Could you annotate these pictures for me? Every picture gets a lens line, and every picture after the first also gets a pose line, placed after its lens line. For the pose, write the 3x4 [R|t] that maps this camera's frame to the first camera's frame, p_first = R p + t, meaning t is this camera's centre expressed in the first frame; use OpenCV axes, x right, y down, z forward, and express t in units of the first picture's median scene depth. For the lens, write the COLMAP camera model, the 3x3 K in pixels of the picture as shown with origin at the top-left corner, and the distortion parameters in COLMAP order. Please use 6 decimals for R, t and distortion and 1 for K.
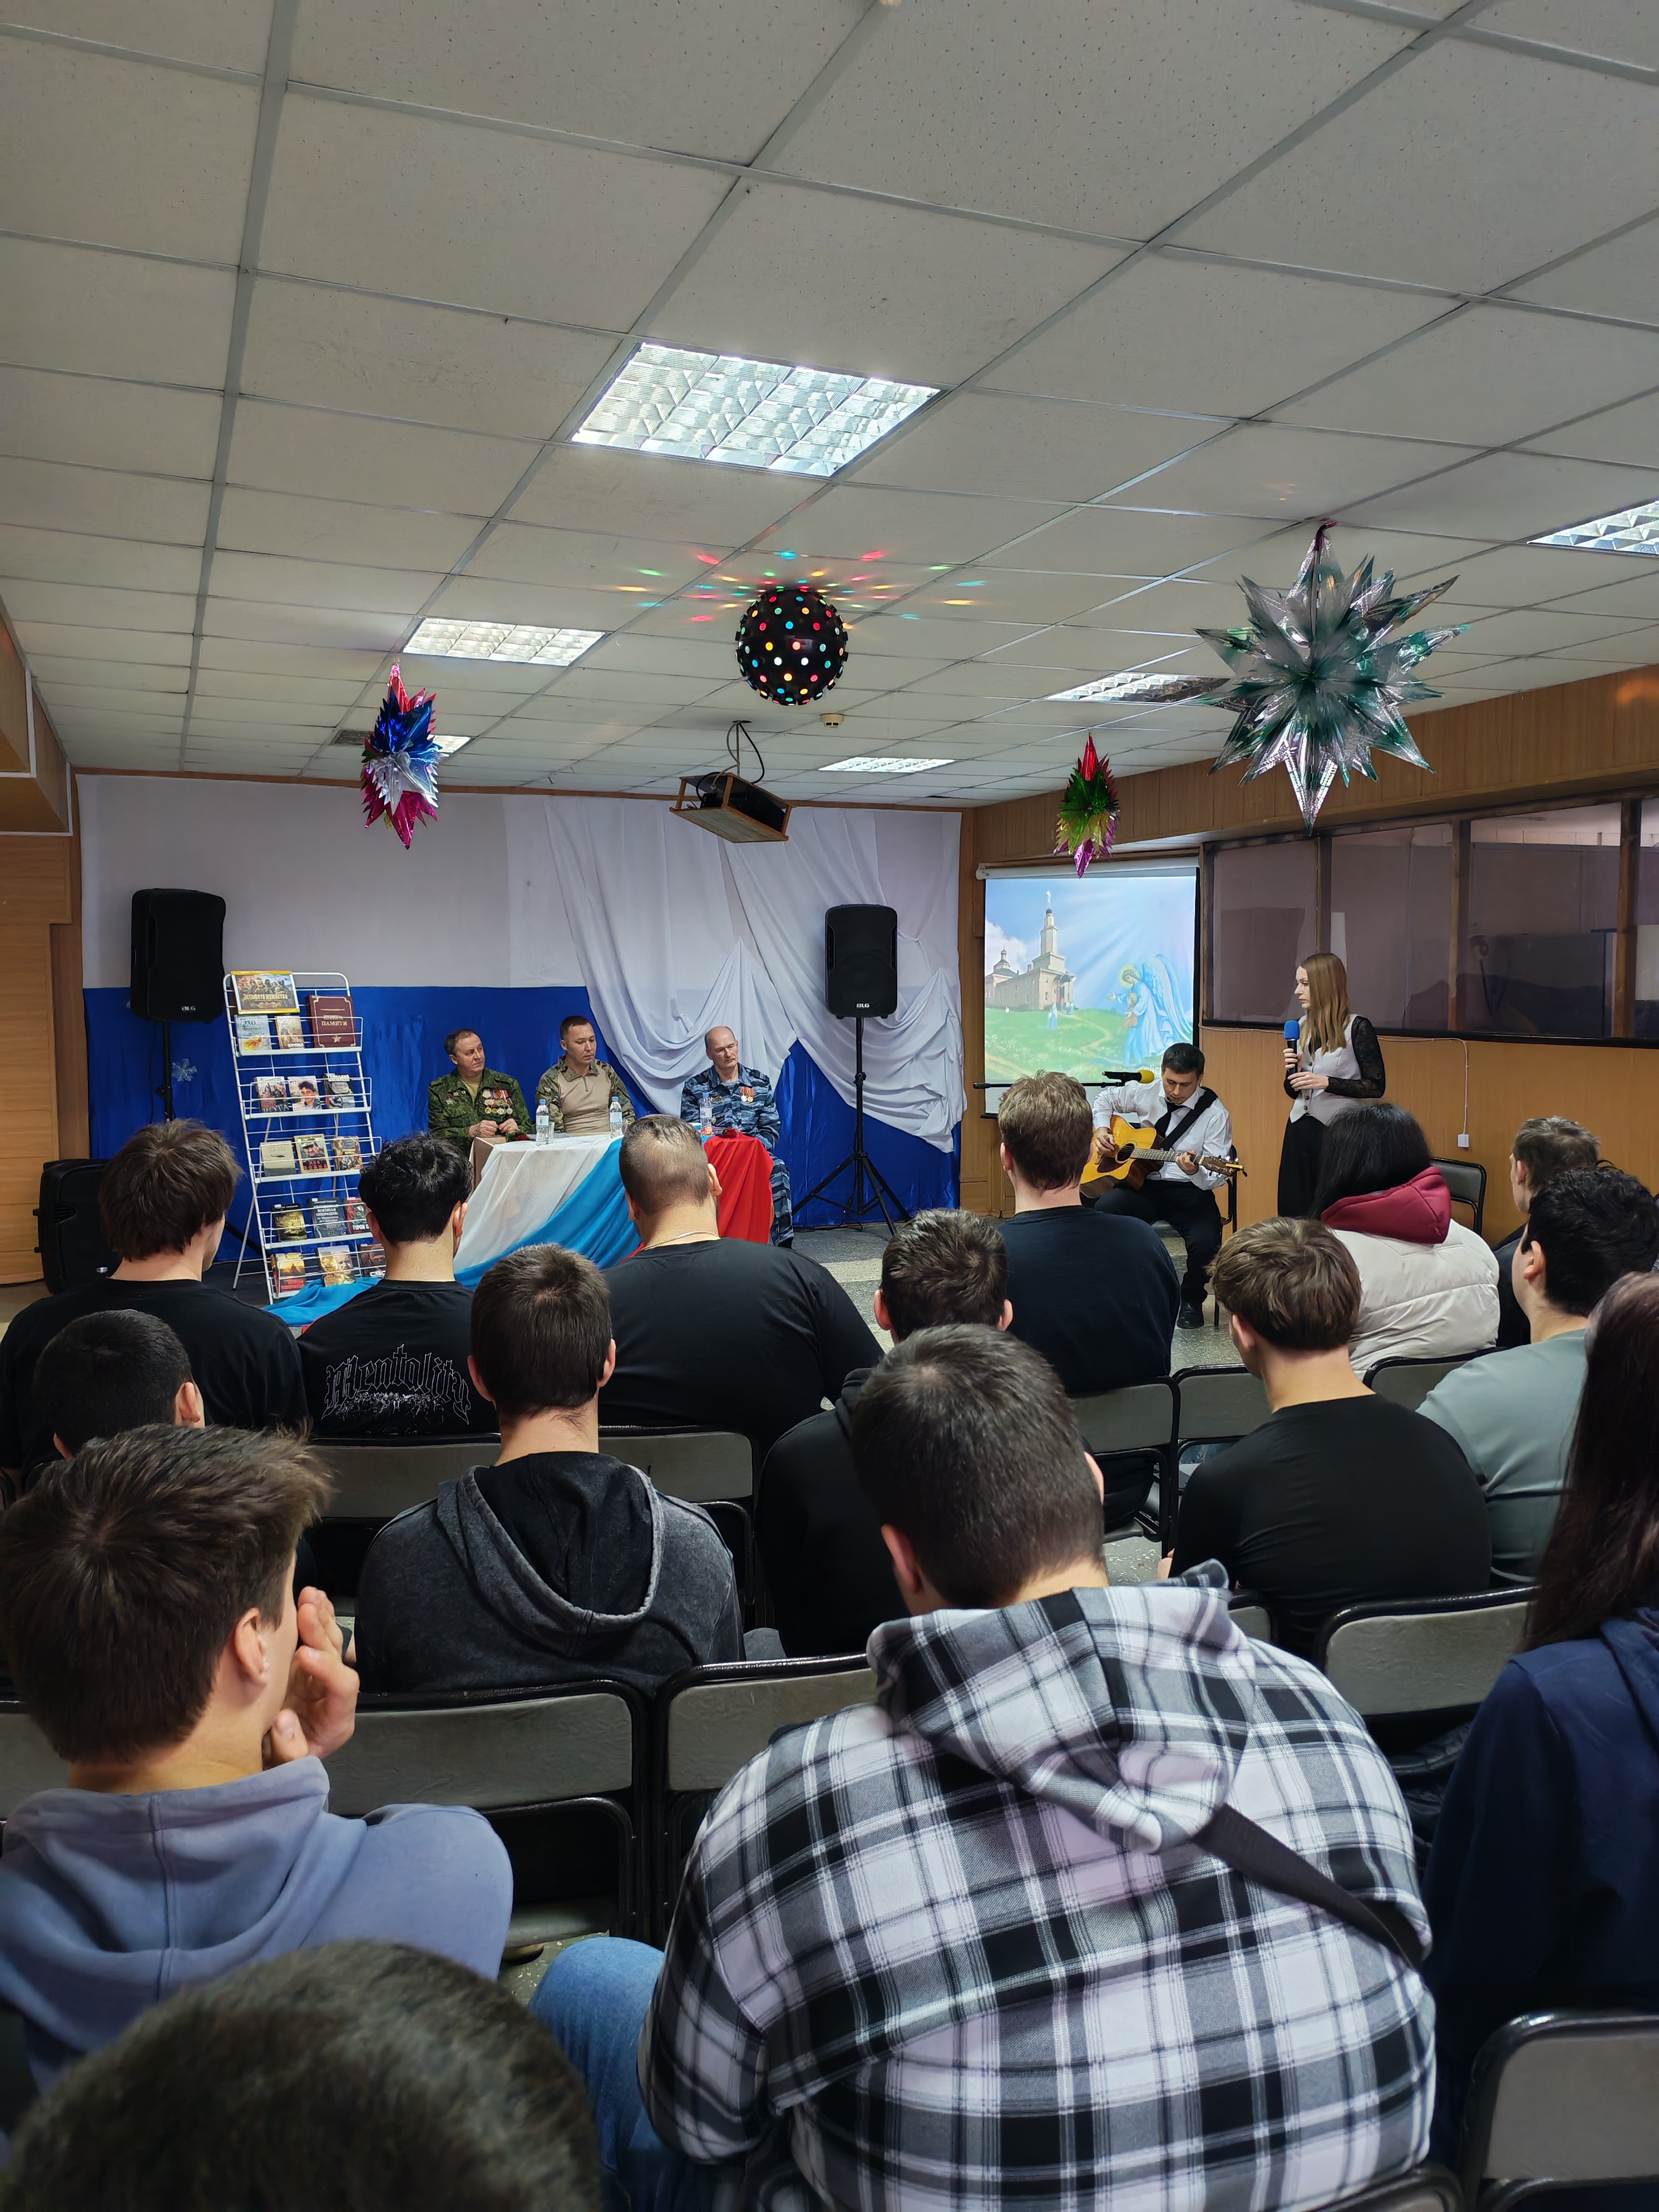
lens RADIAL K [[1691.4, 0, 838.0], [0, 1691.4, 1118.1], [0, 0, 1]] dist [0.005902, 0.001489]
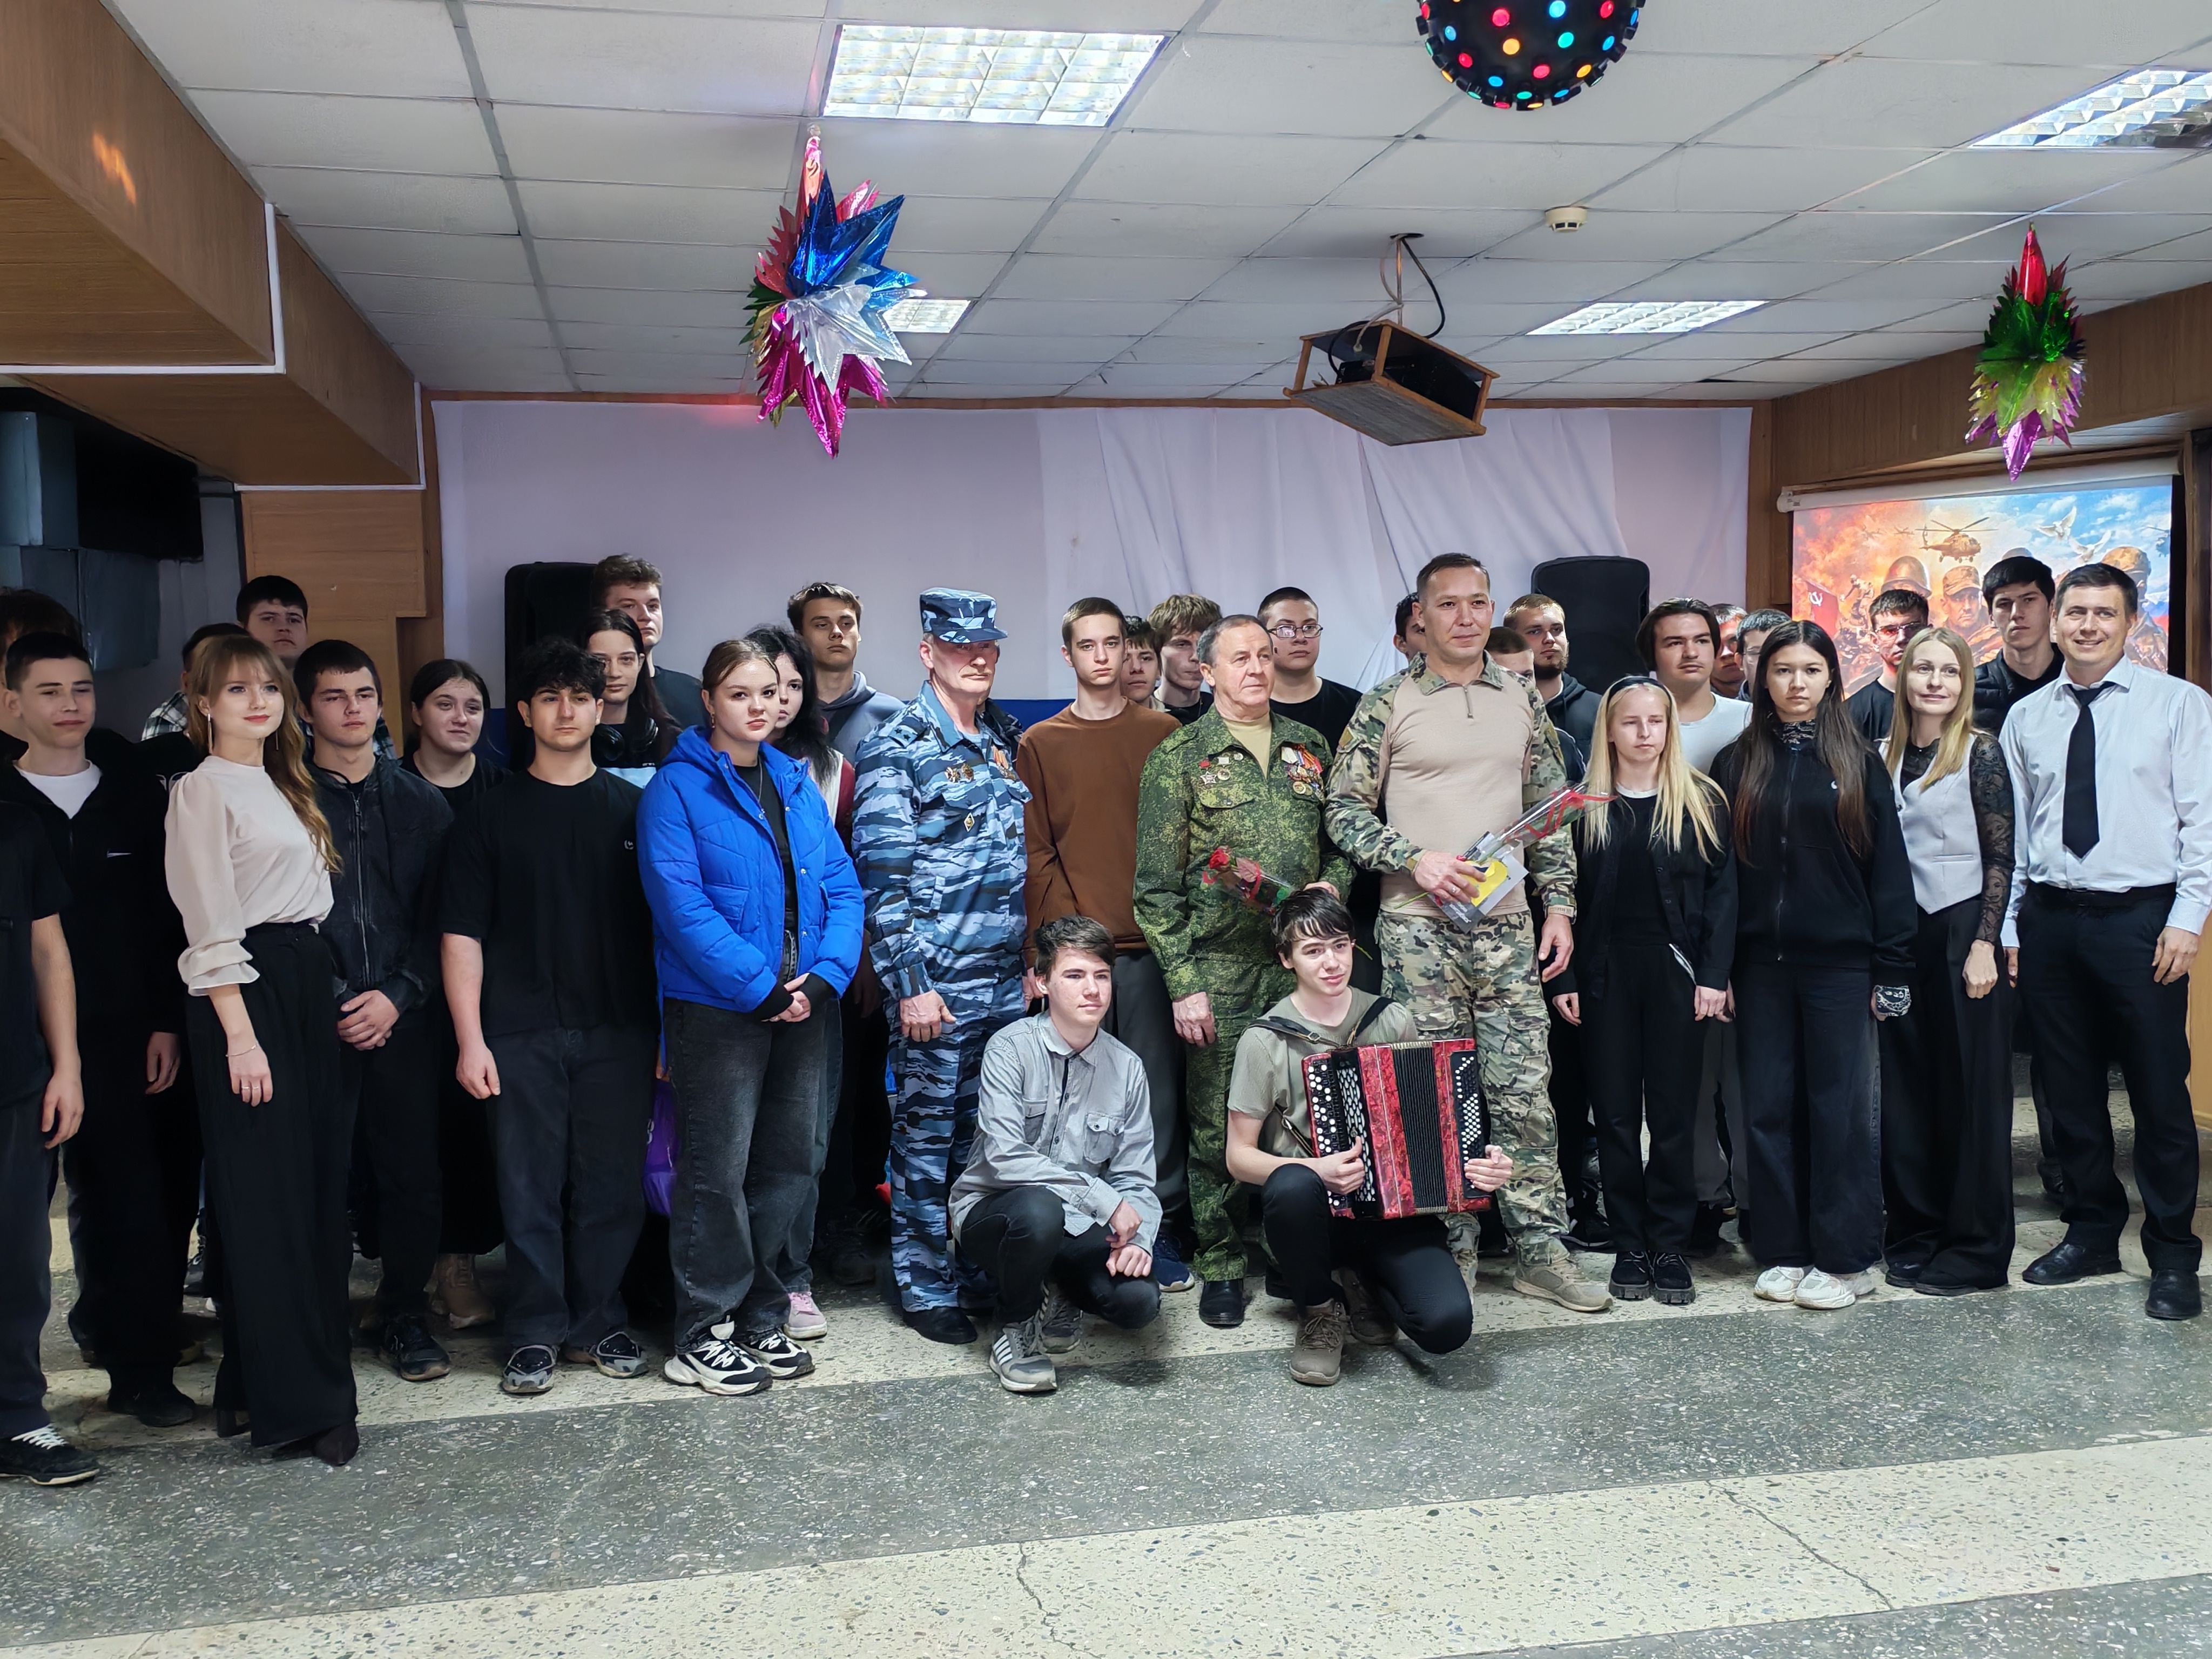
lens RADIAL K [[2211.0, 0, 1106.9], [0, 2211.0, 876.4], [0, 0, 1]] dist [0.158294, -0.274234]
pose [[0.983910, -0.002780, -0.178646, -0.020662], [0.002997, 0.999995, 0.000944, -0.012185], [0.178642, -0.001465, 0.983913, 0.213674]]
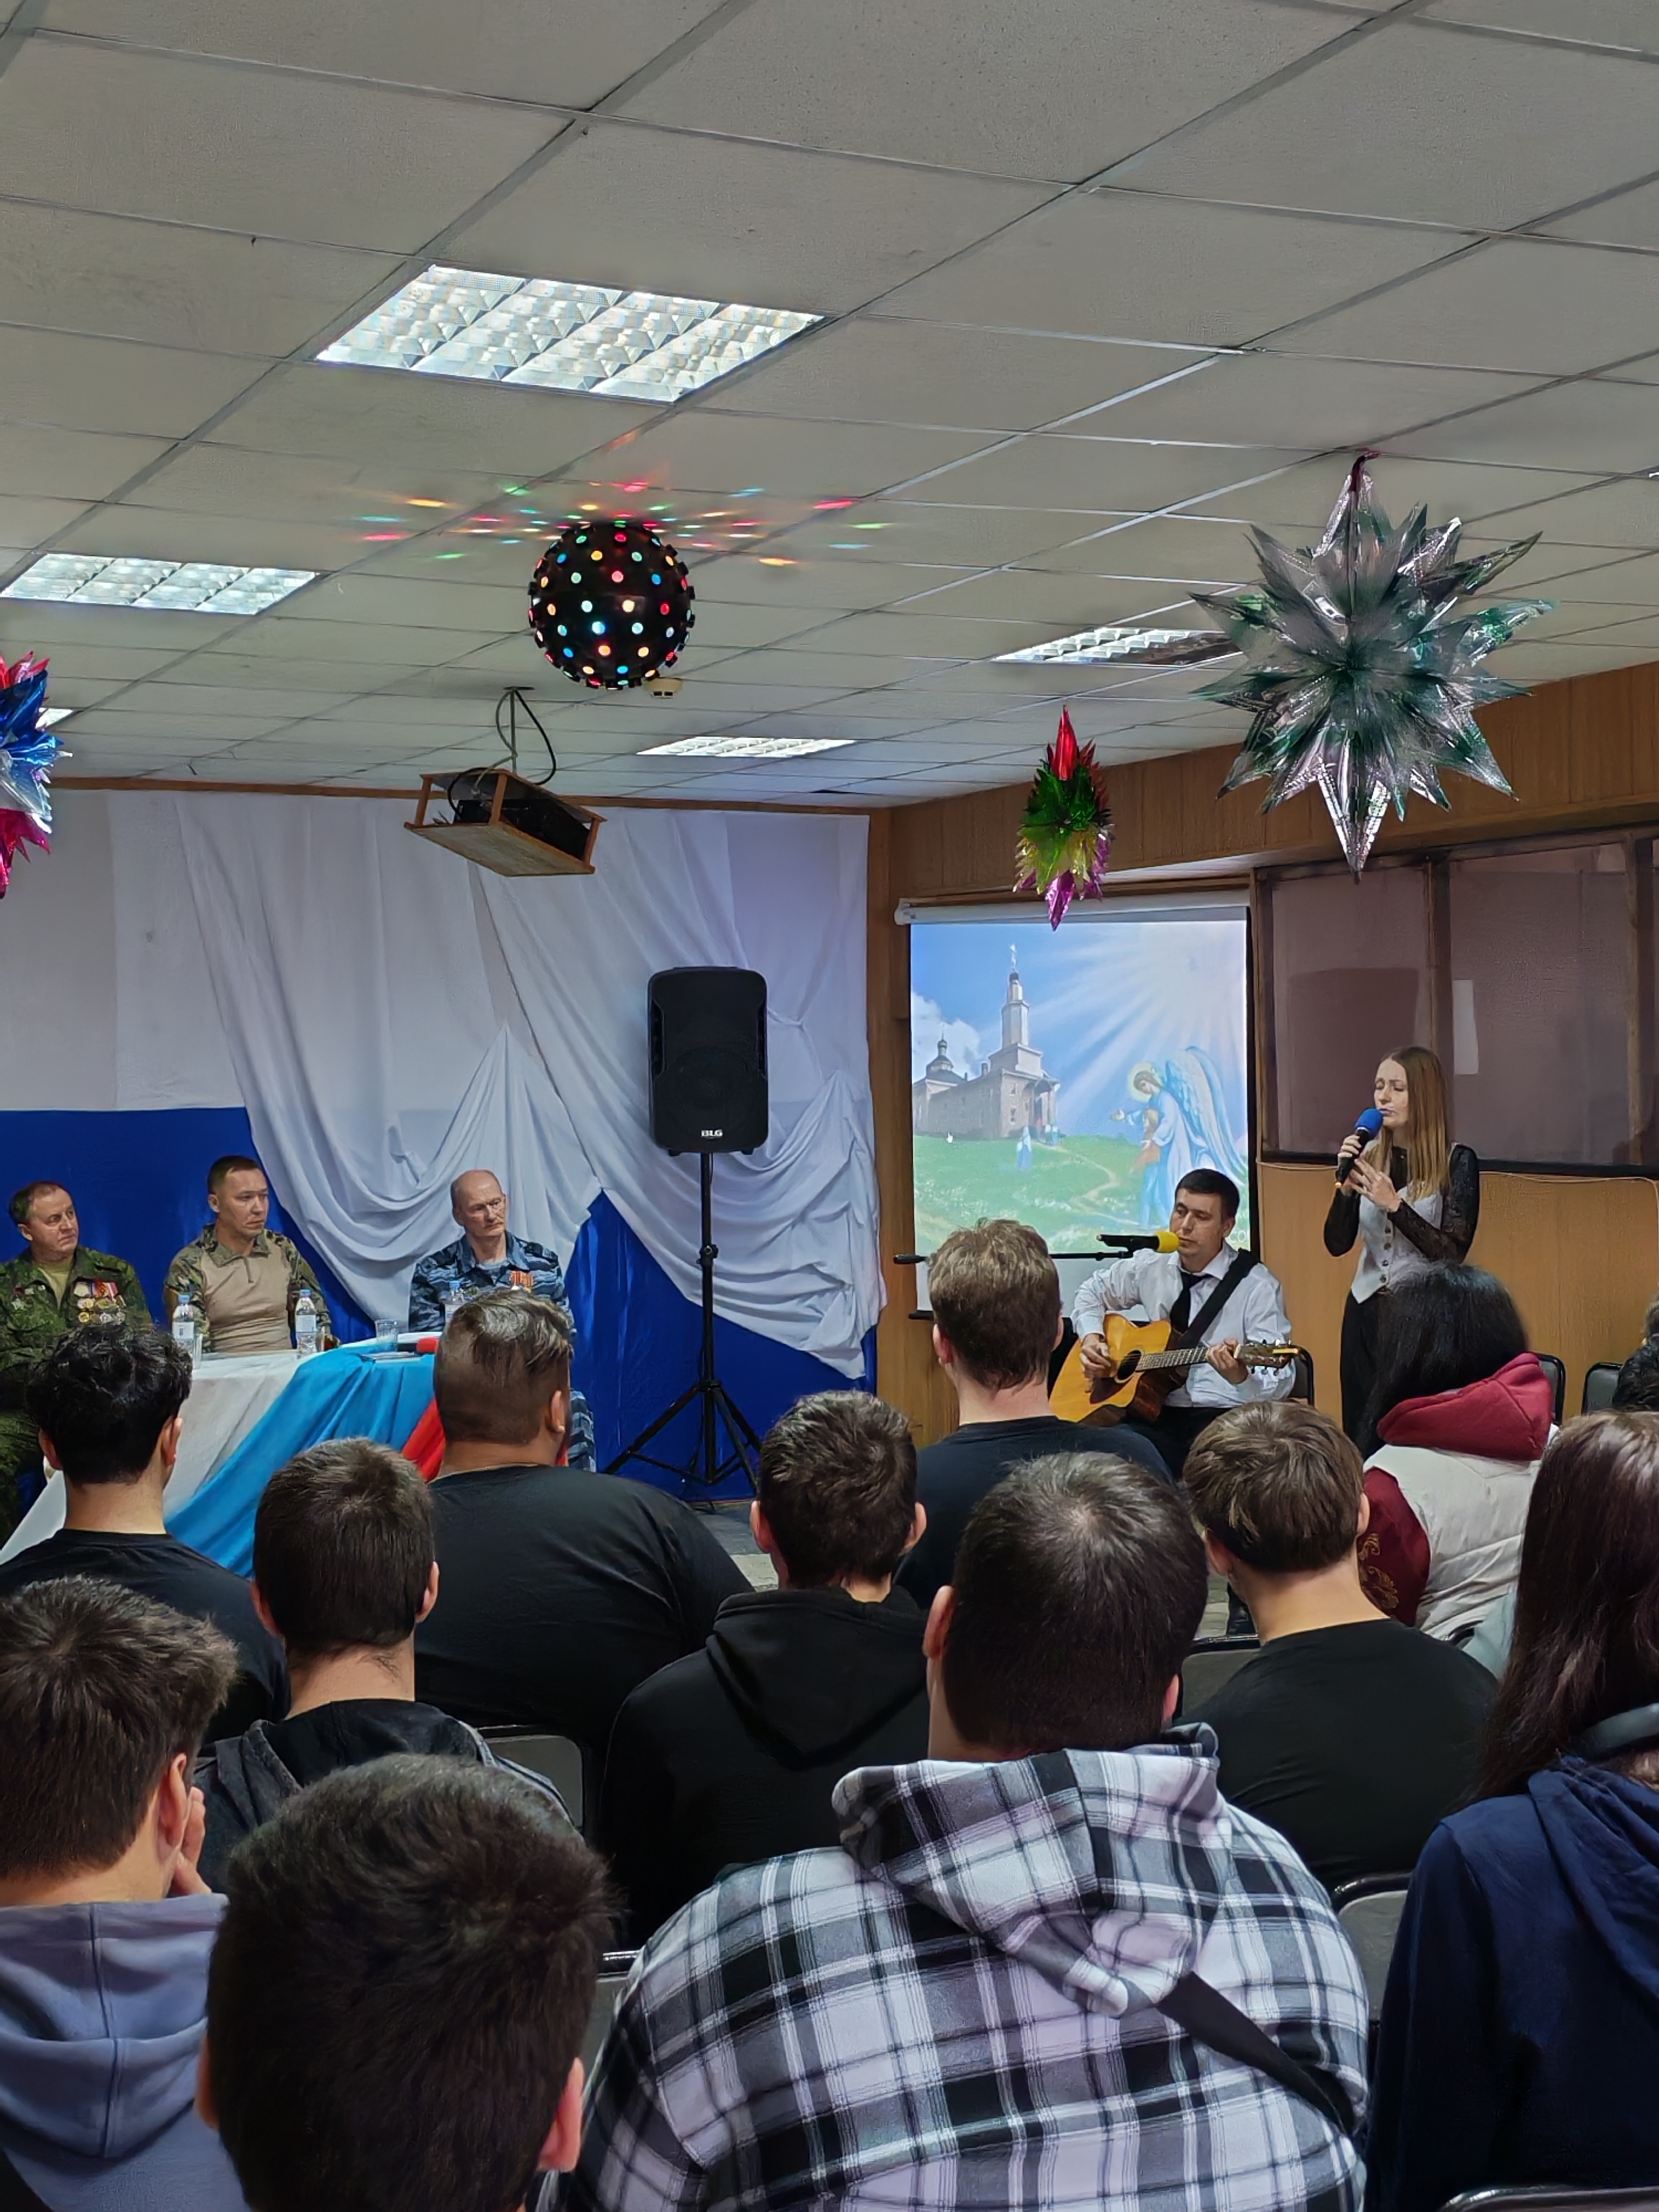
lens RADIAL K [[3158.9, 0, 969.6], [0, 3158.9, 1202.1], [0, 0, 1]] dist [0.185708, 0.003103]
pose [[0.994707, -0.016241, 0.101463, -0.012789], [0.020698, 0.998859, -0.043032, 0.012407], [-0.100648, 0.044905, 0.993908, -0.190124]]
